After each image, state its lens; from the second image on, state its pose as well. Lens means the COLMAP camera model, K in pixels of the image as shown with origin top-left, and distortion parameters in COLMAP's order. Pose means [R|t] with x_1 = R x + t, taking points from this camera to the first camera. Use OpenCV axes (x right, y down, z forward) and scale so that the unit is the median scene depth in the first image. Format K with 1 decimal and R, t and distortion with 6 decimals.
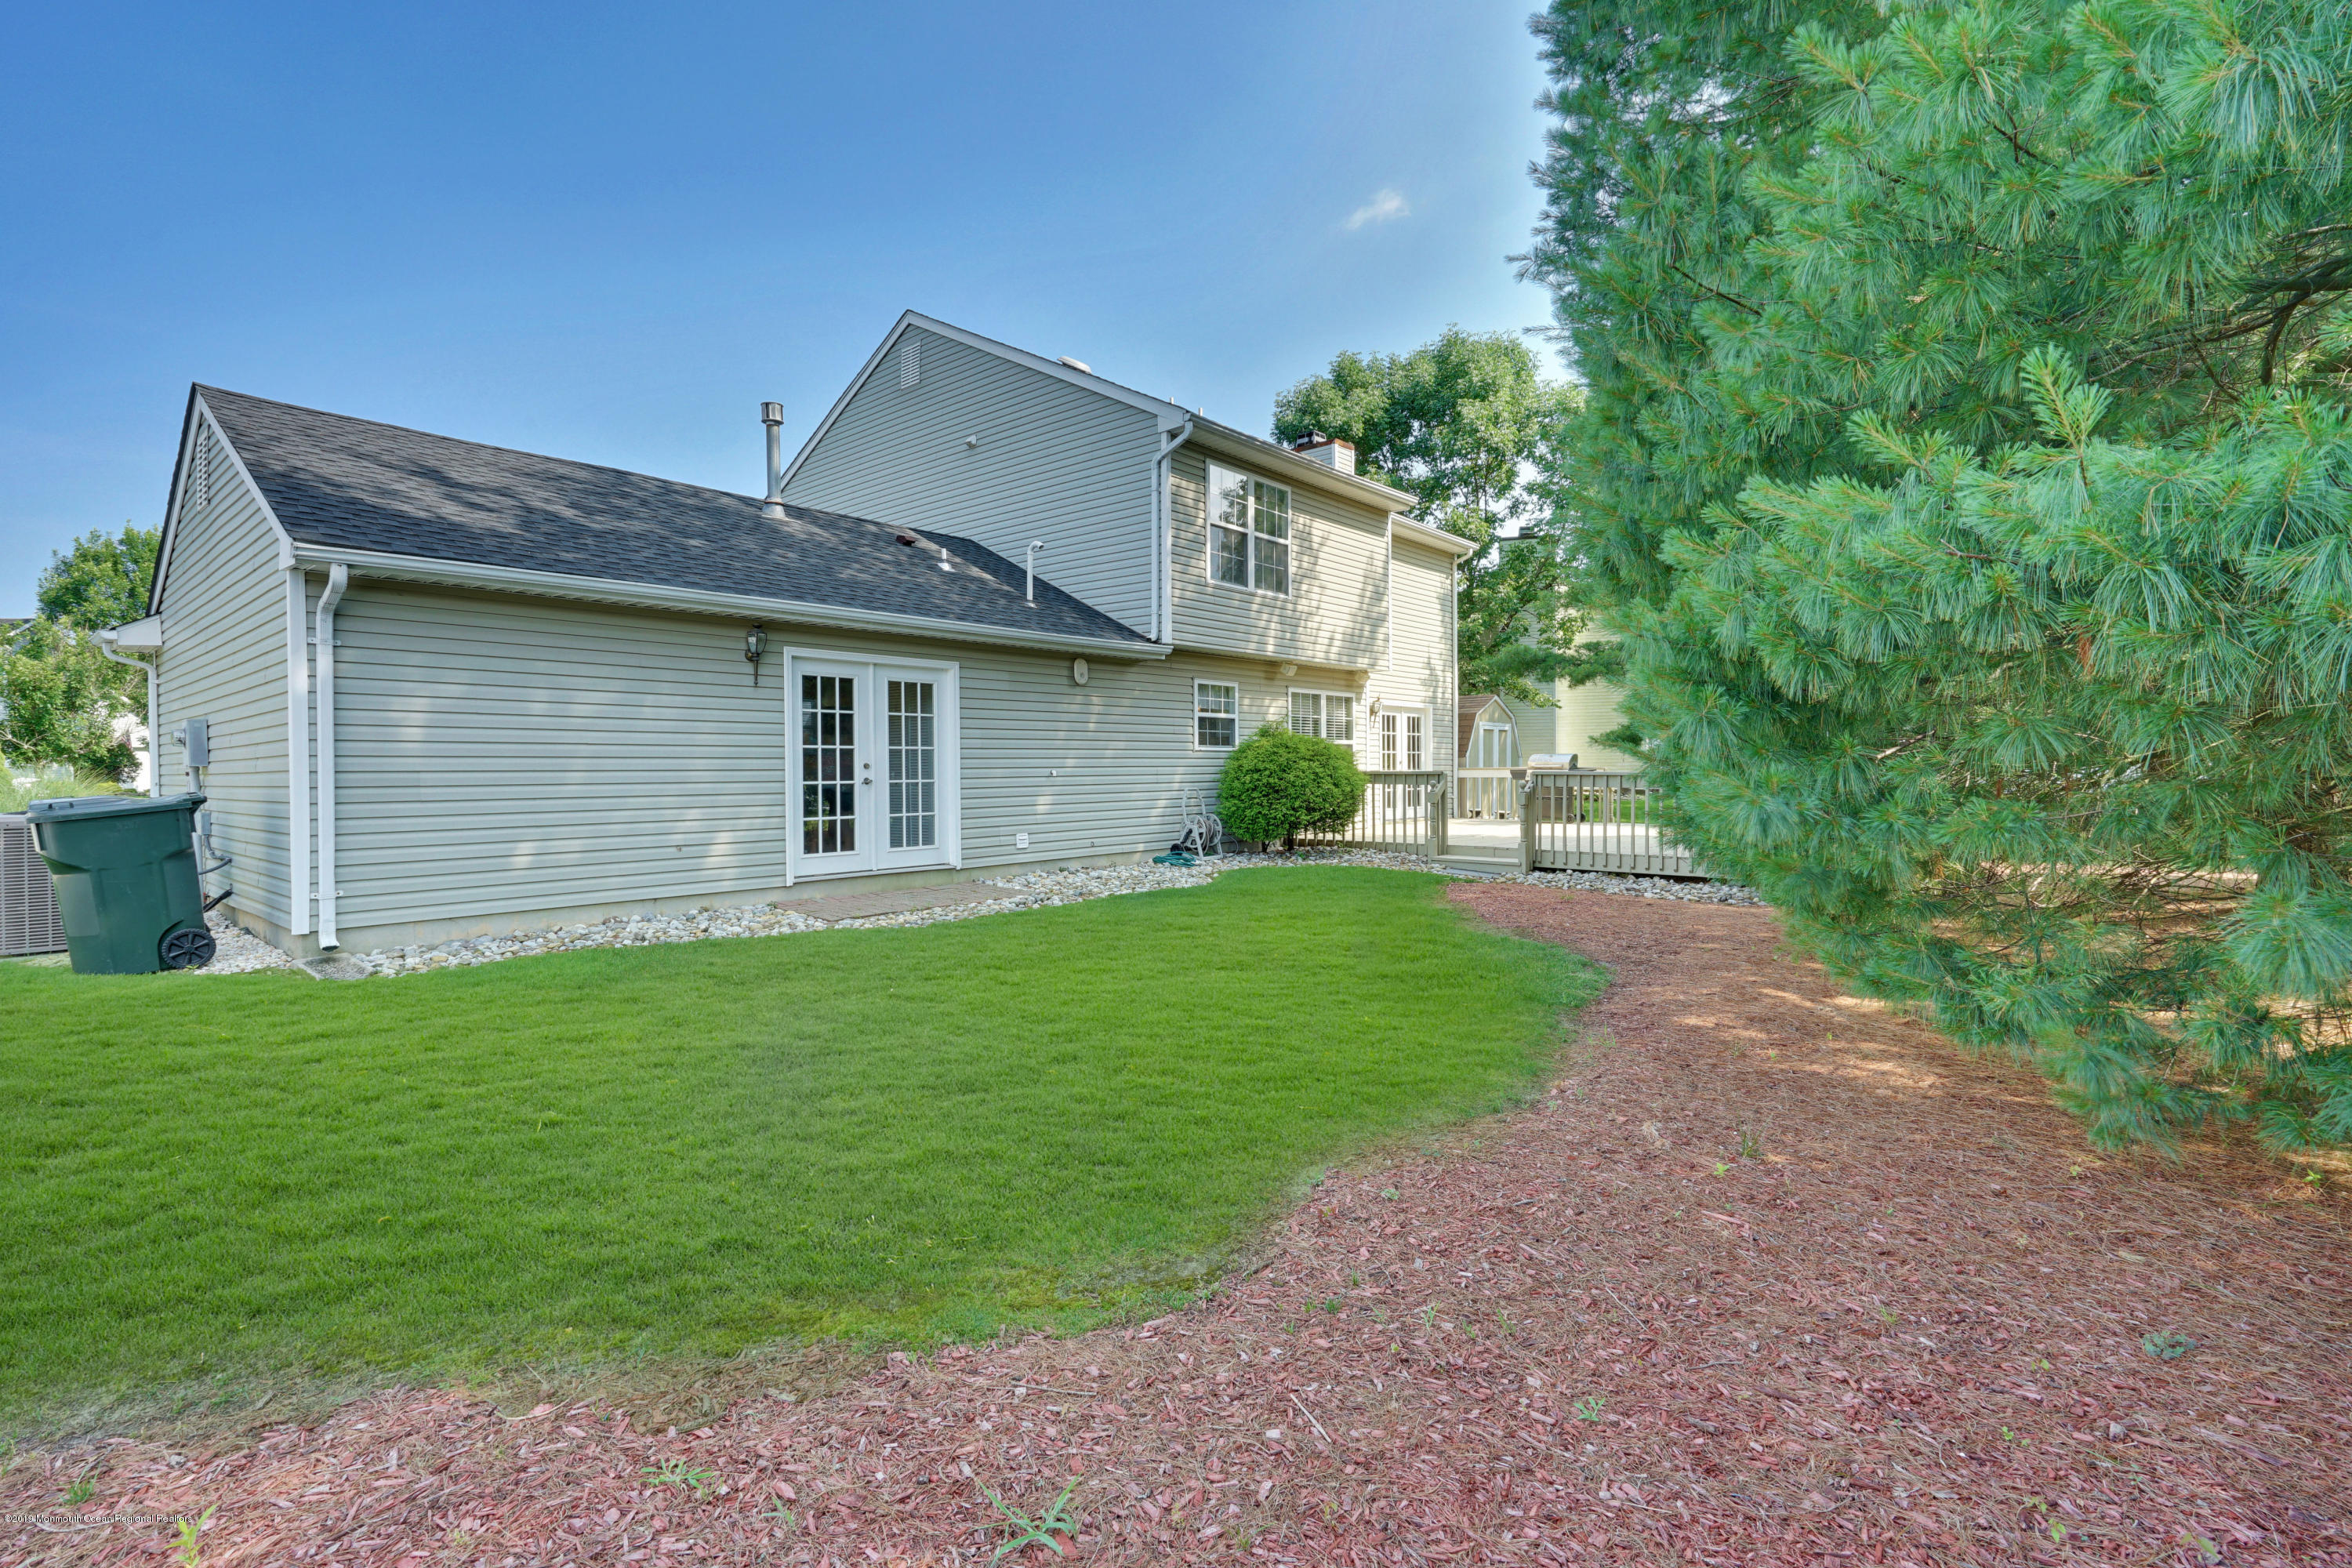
lens RADIAL K [[1055.6, 0, 1164.2], [0, 1055.6, 774.3], [0, 0, 1]] dist [-0.004128, 0.001618]
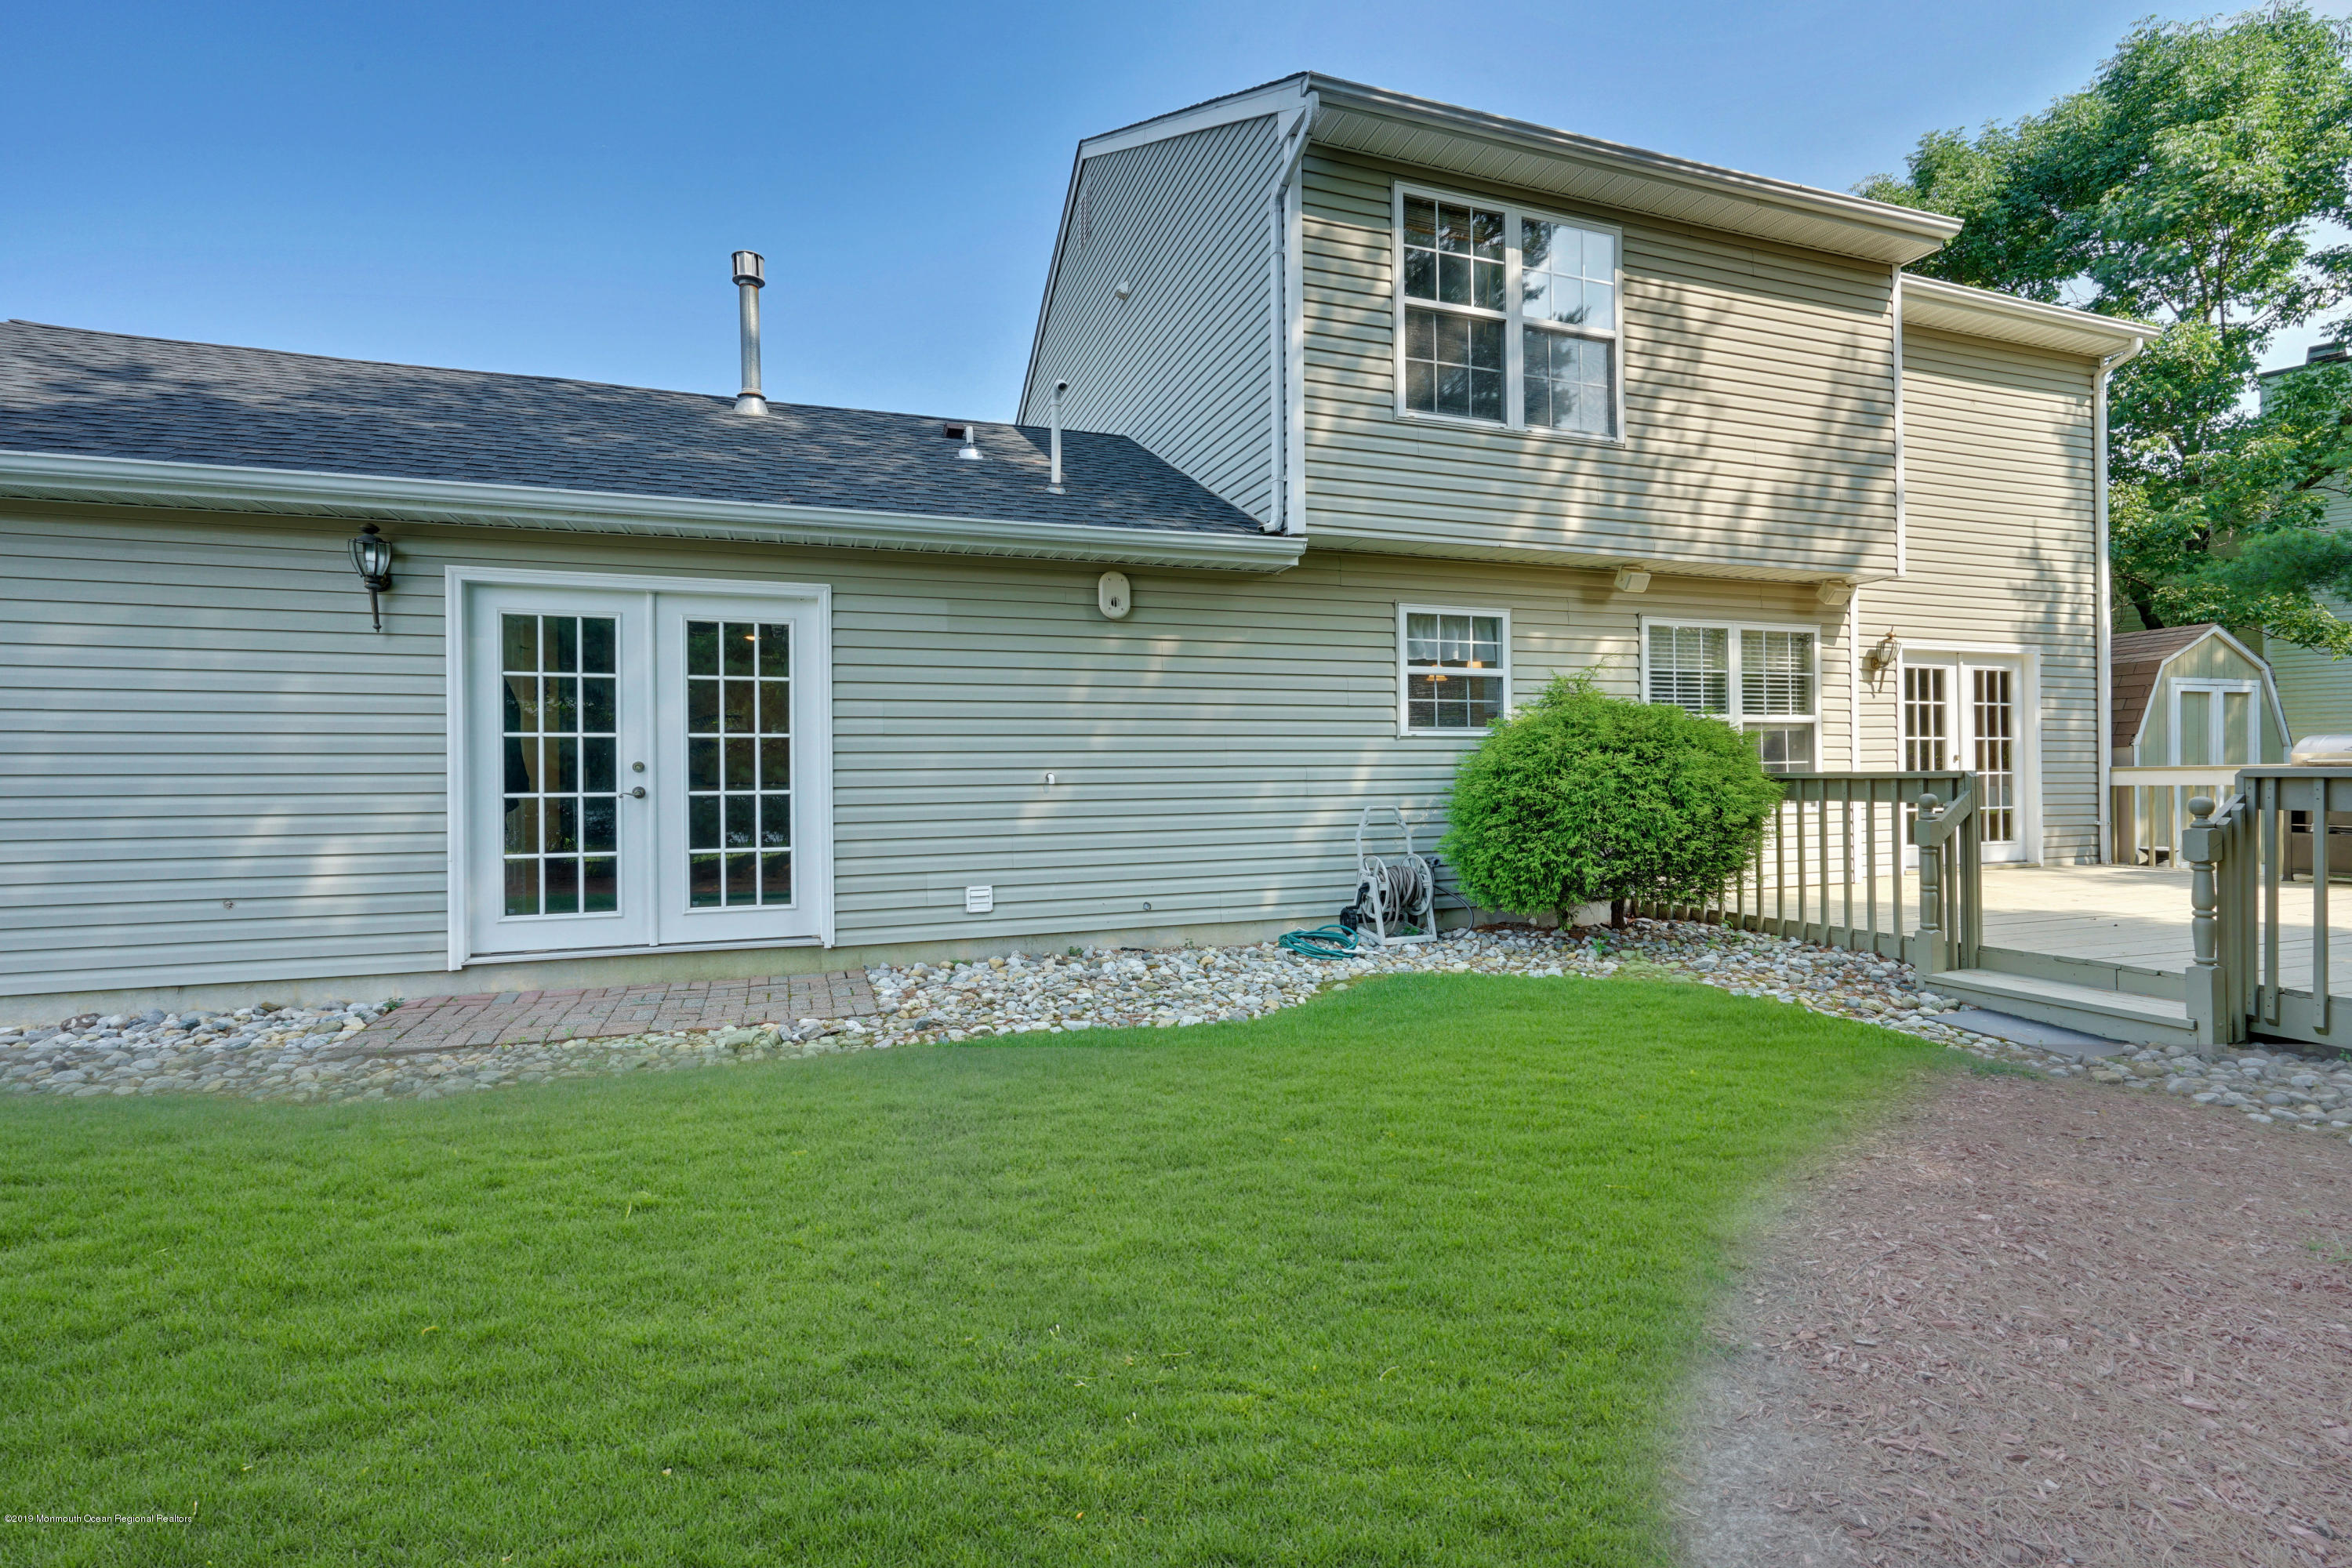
lens RADIAL K [[1055.6, 0, 1171.0], [0, 1055.6, 784.0], [0, 0, 1]] dist [-0.004128, 0.001618]
pose [[0.868223, -0.004328, -0.496156, 0.191429], [0.003057, 0.999990, -0.003373, 0.003271], [0.496166, 0.001411, 0.868227, 0.460545]]
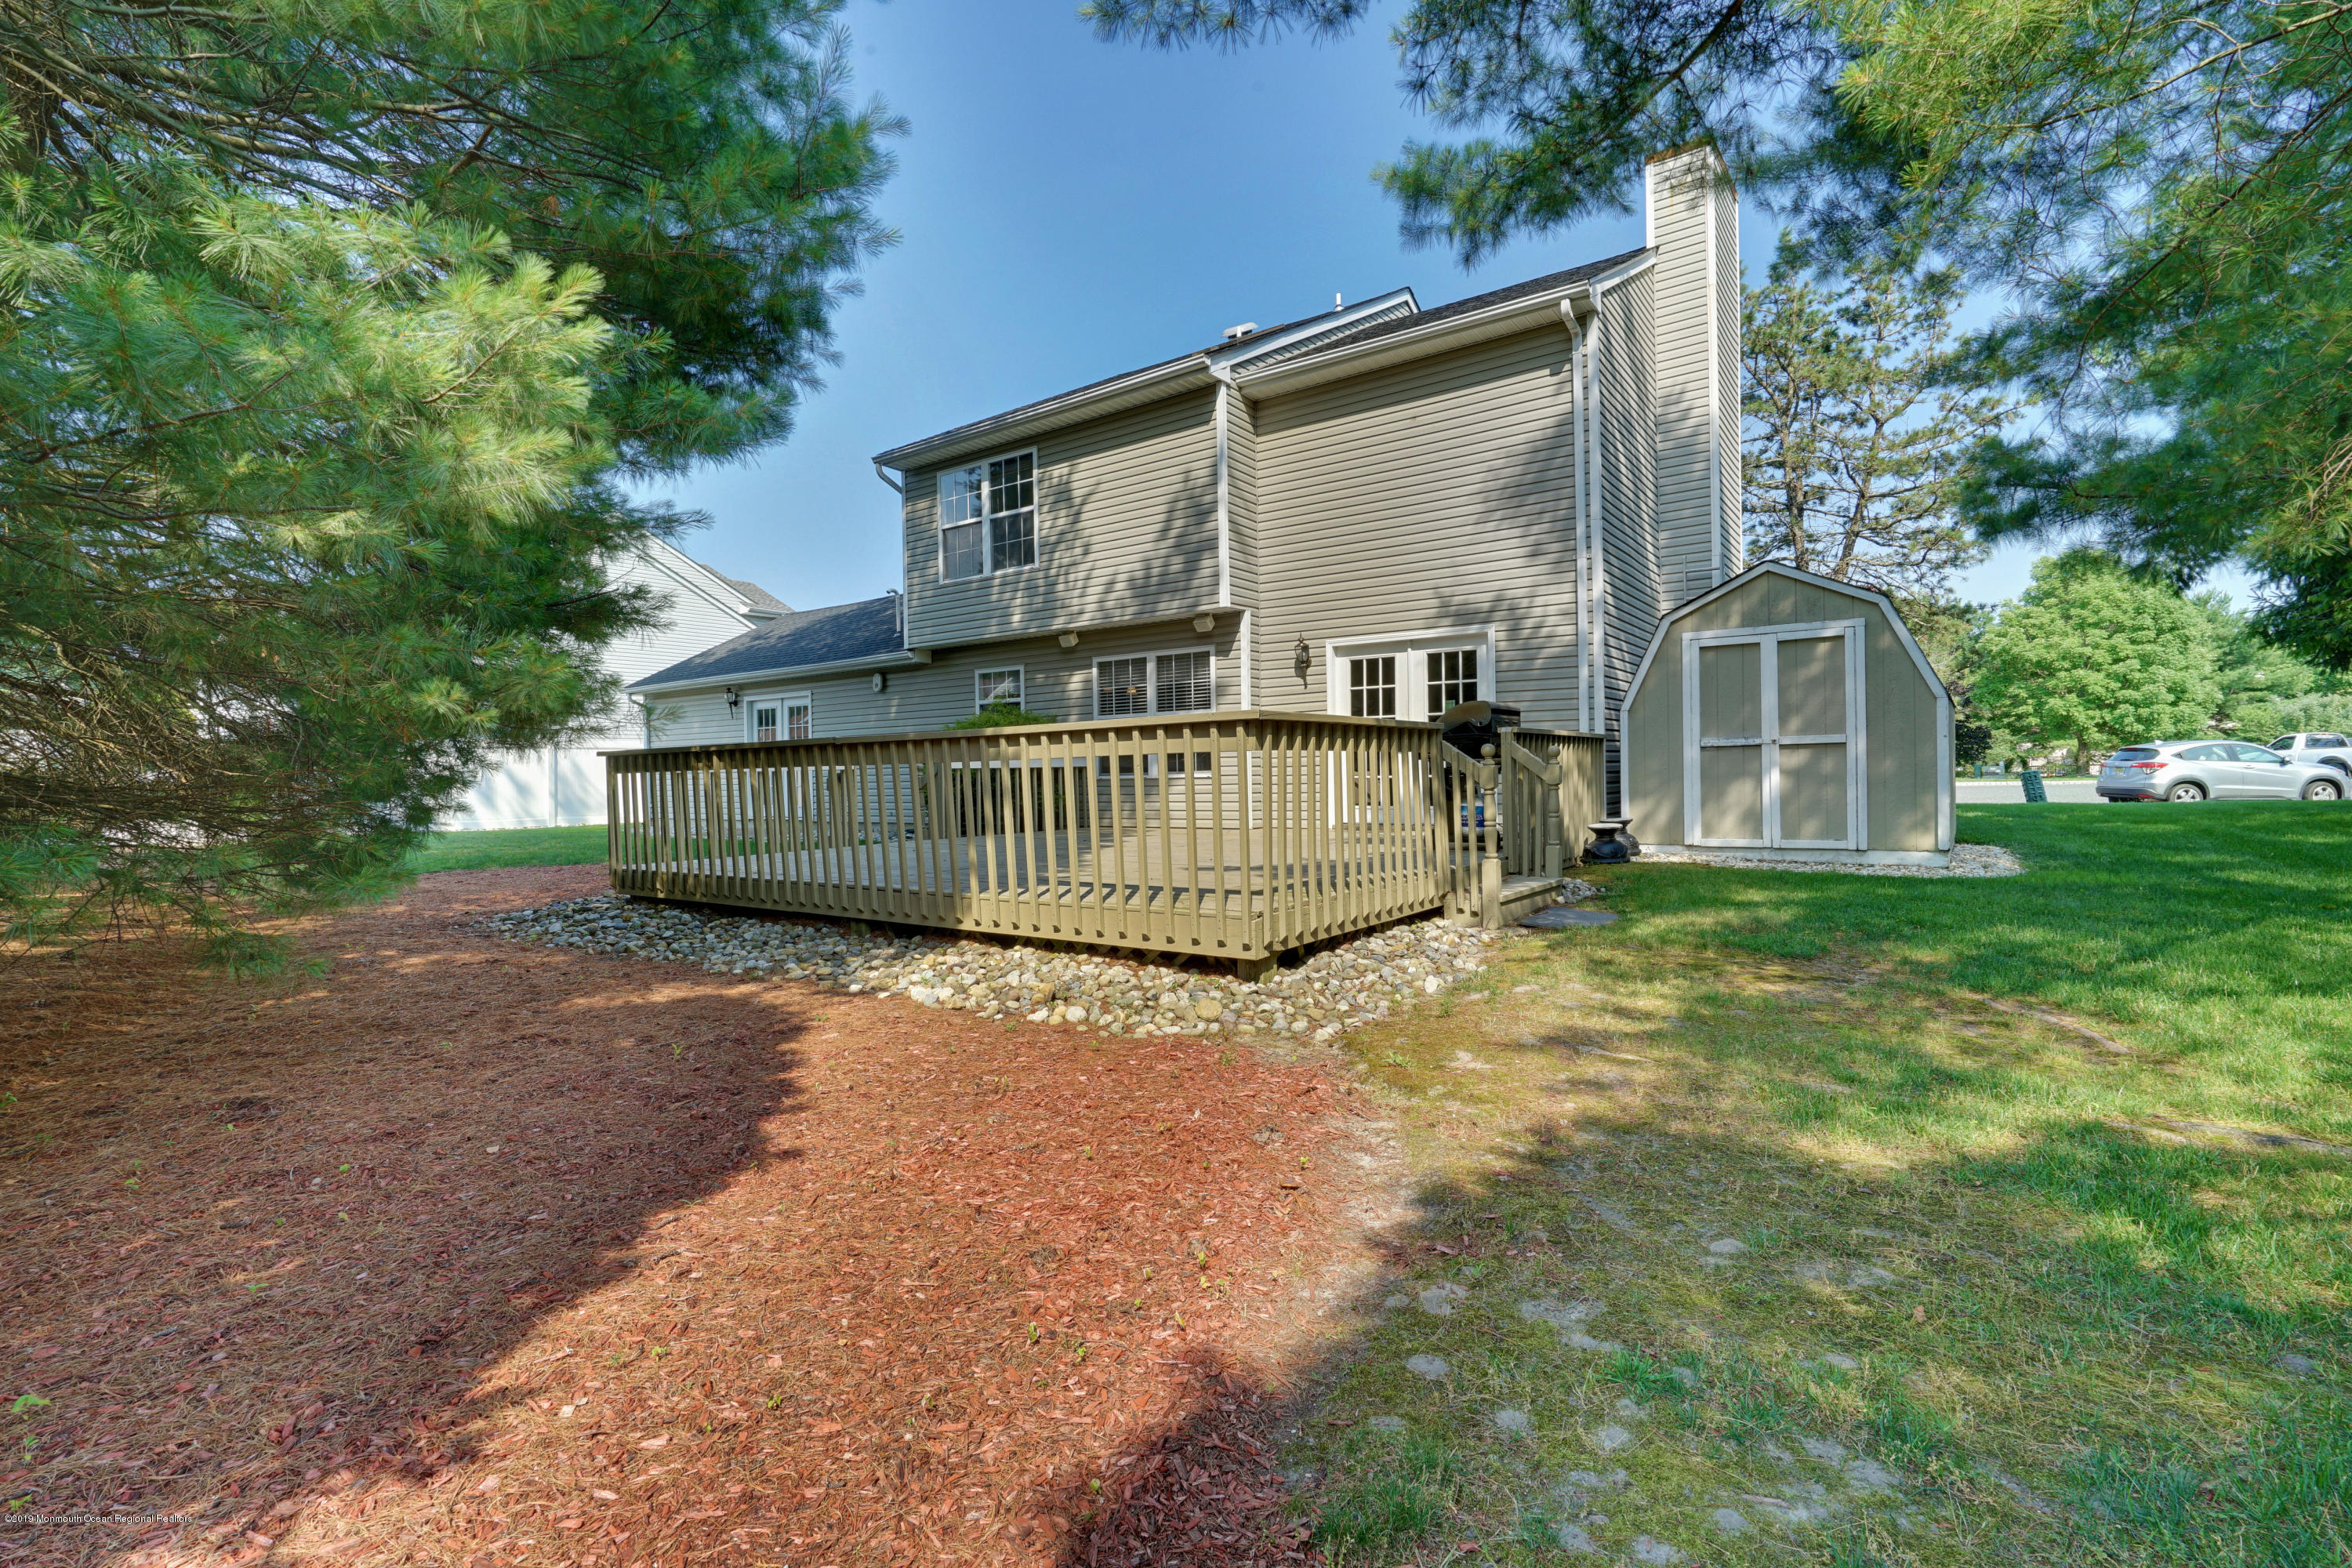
lens RADIAL K [[1055.6, 0, 1159.9], [0, 1055.6, 783.8], [0, 0, 1]] dist [-0.004128, 0.001618]
pose [[0.075638, -0.000869, -0.997135, 1.089612], [-0.001396, 0.999999, -0.000977, 0.025648], [0.997134, 0.001466, 0.075637, 1.079718]]
